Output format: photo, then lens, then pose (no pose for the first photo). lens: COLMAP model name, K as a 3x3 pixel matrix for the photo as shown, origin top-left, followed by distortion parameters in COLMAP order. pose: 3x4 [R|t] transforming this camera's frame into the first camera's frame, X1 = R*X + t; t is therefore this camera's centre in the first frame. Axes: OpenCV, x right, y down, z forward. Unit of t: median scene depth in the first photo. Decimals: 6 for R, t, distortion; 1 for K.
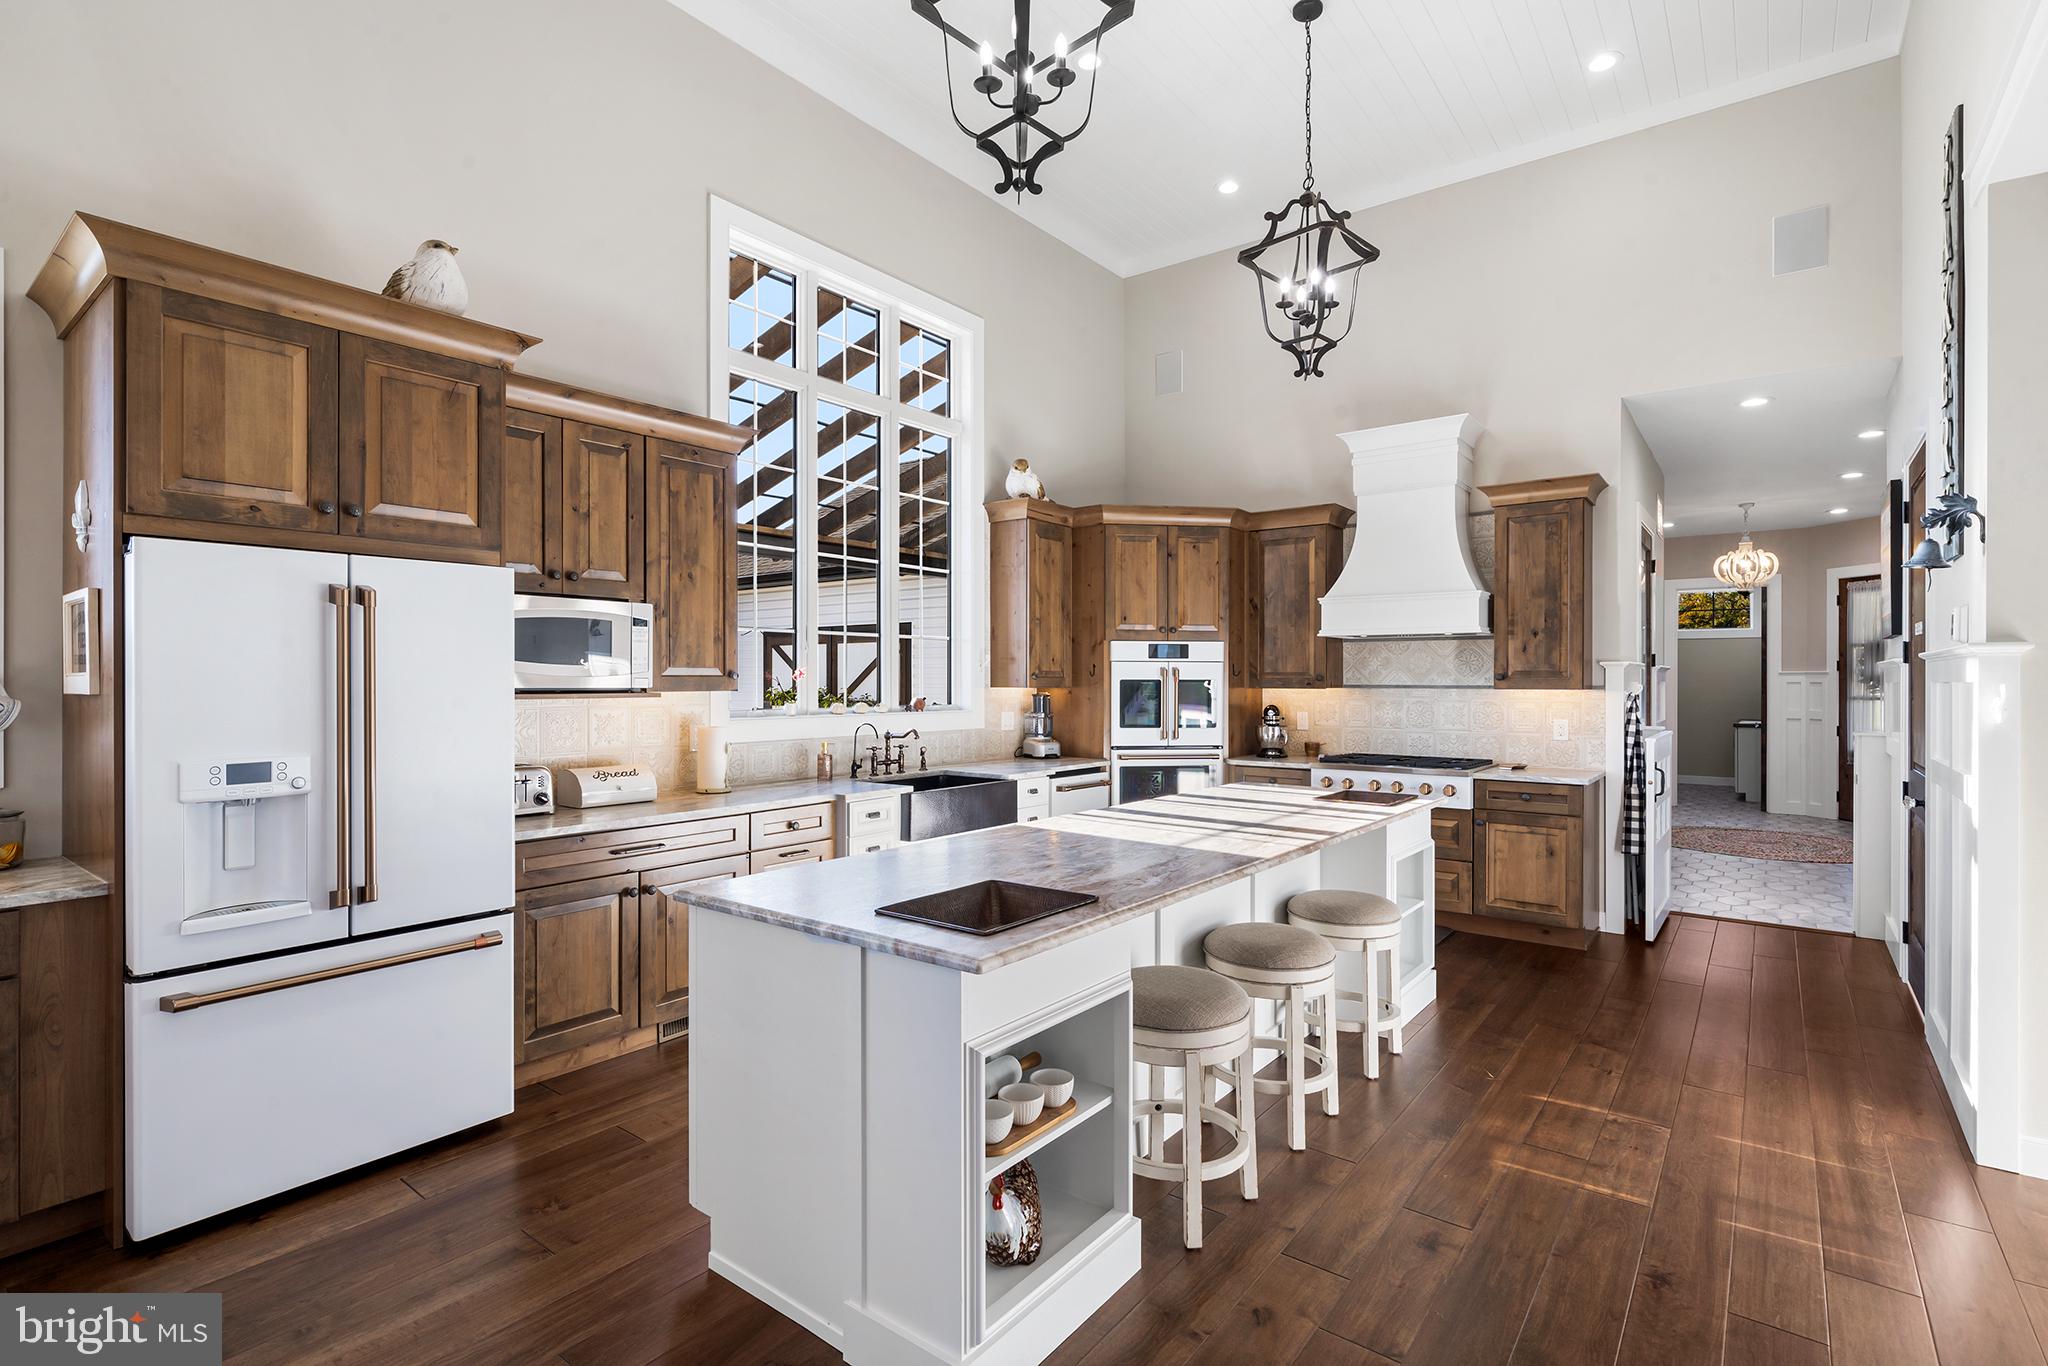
lens RADIAL K [[972.2, 0, 1024.0], [0, 972.2, 683.0], [0, 0, 1]] dist [-0.000766, -0.000400]
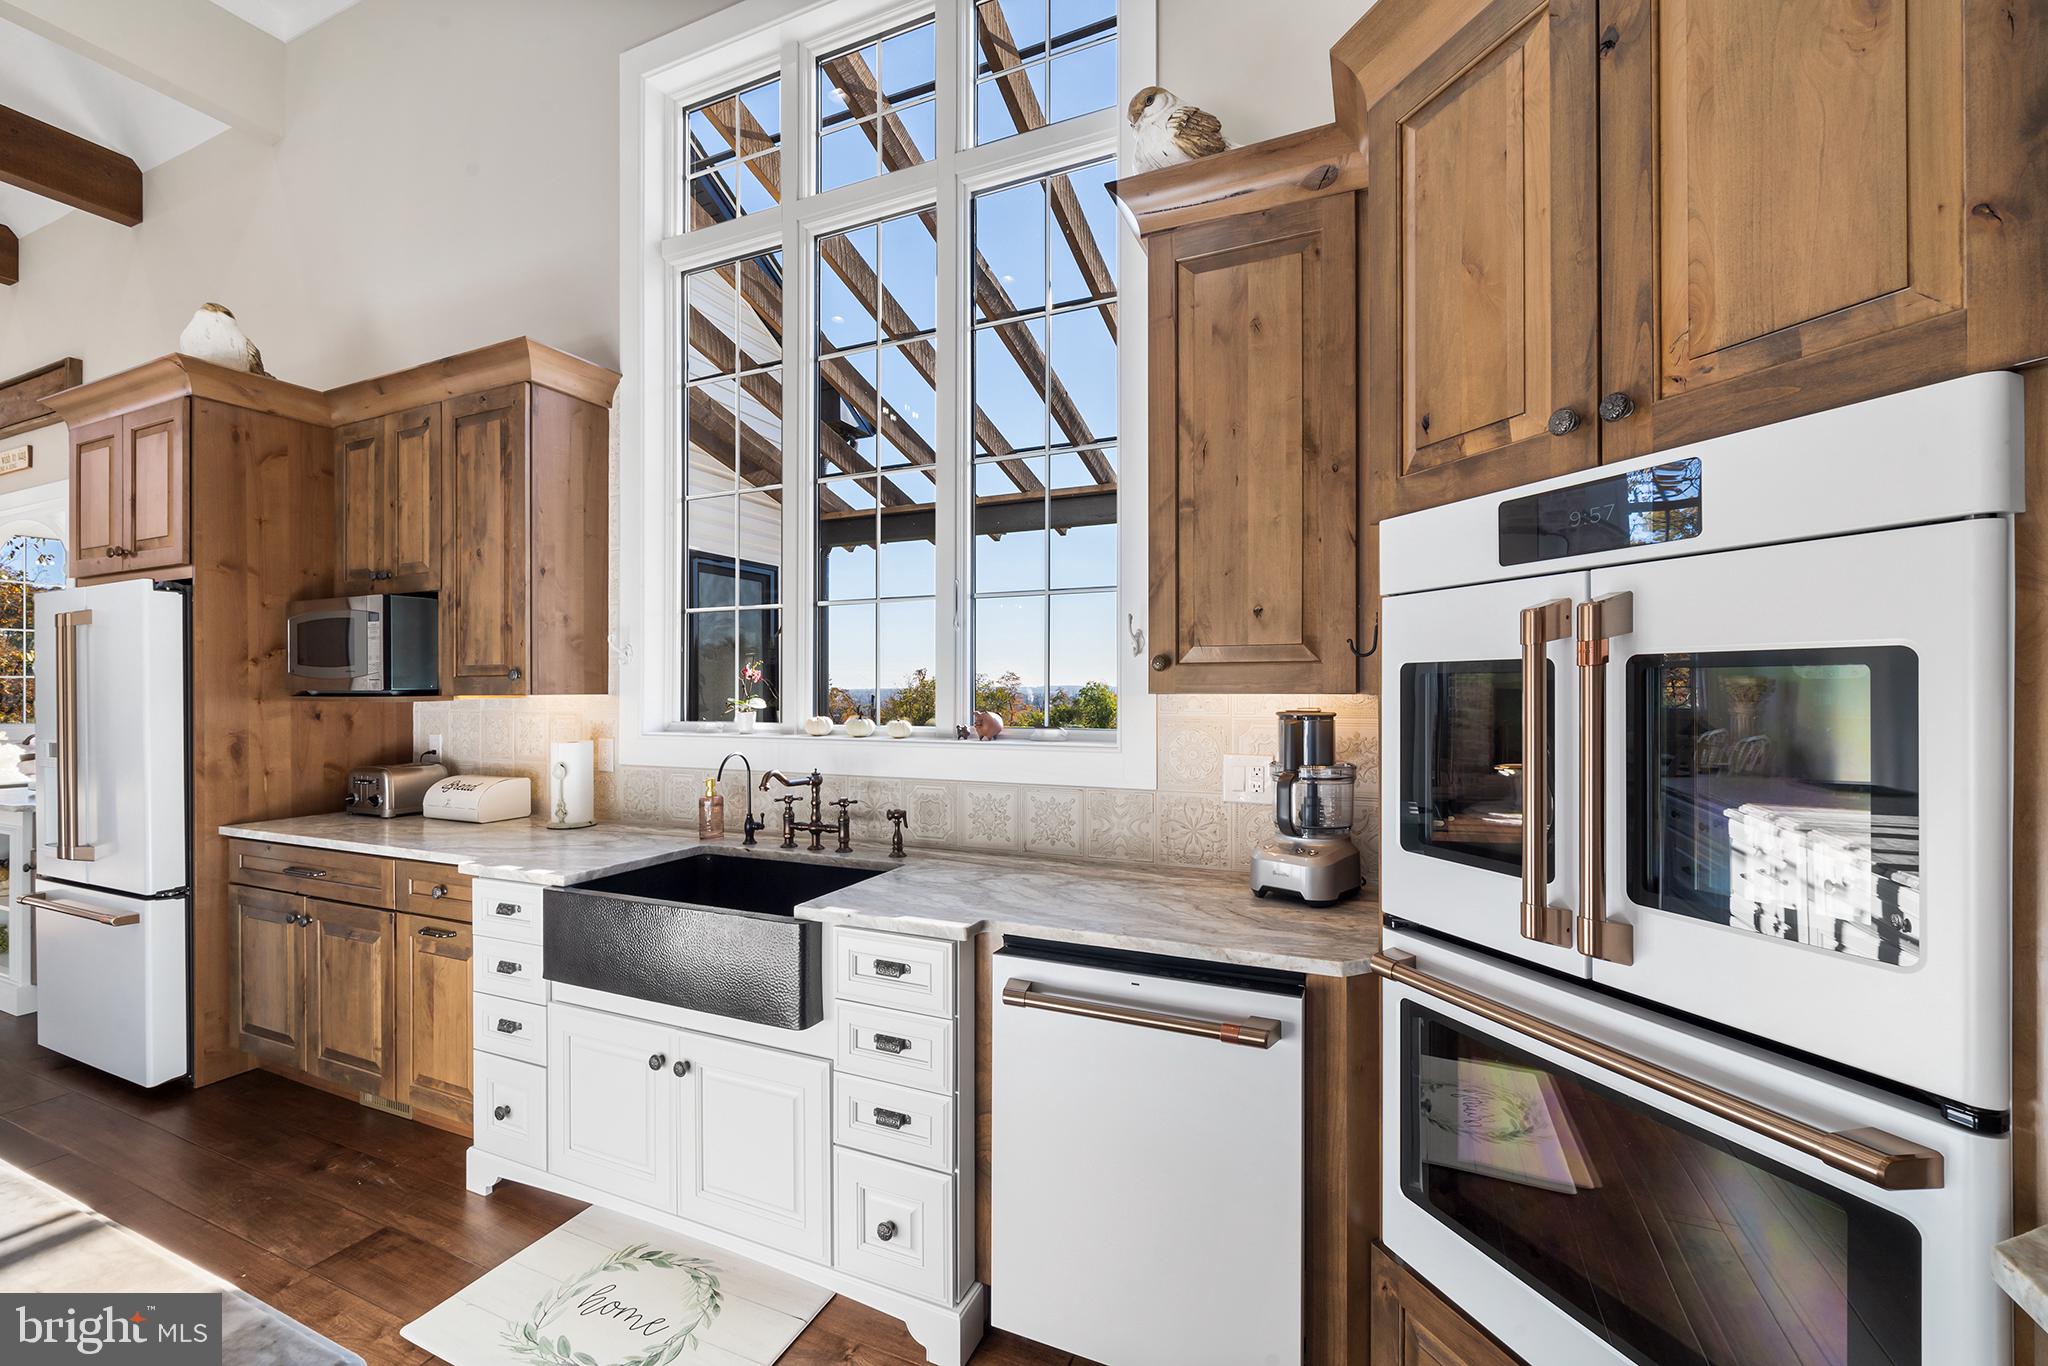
lens RADIAL K [[836.3, 0, 1024.0], [0, 836.3, 683.0], [0, 0, 1]] dist [0.001250, -0.000279]
pose [[0.235836, -0.009601, -0.971745, 0.293656], [0.001366, 0.999953, -0.009548, 0.003679], [0.971792, 0.000924, 0.235838, 0.850052]]
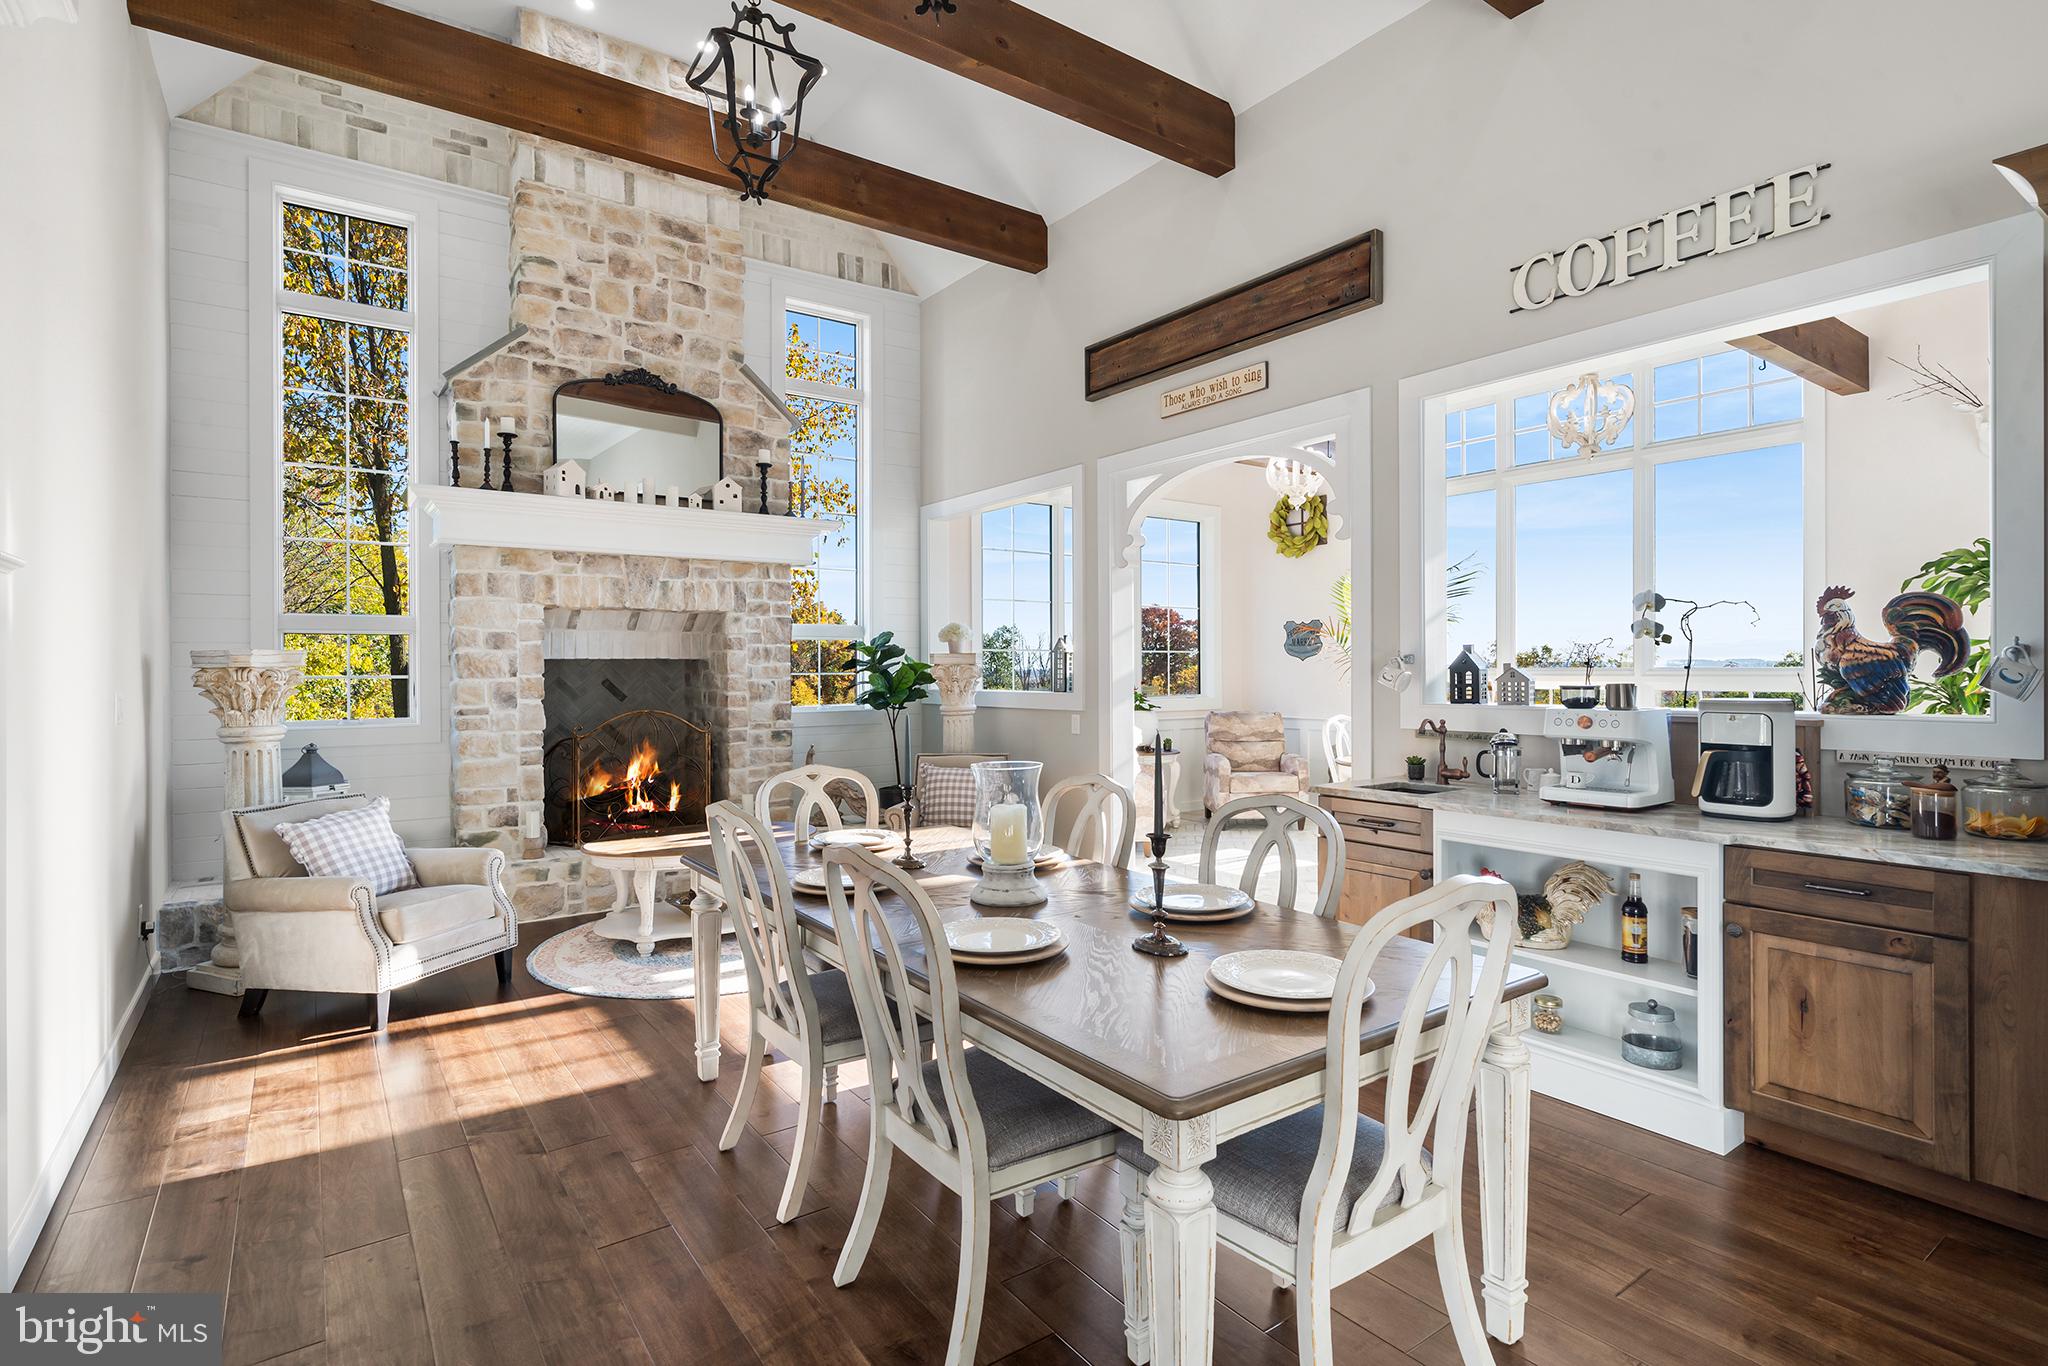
lens RADIAL K [[972.2, 0, 1024.0], [0, 972.2, 683.0], [0, 0, 1]] dist [-0.000766, -0.000400]
pose [[-0.279571, 0.014535, -0.960015, 0.071319], [-0.001538, 0.999877, 0.015587, 0.007651], [0.960124, 0.005834, -0.279514, 0.123020]]
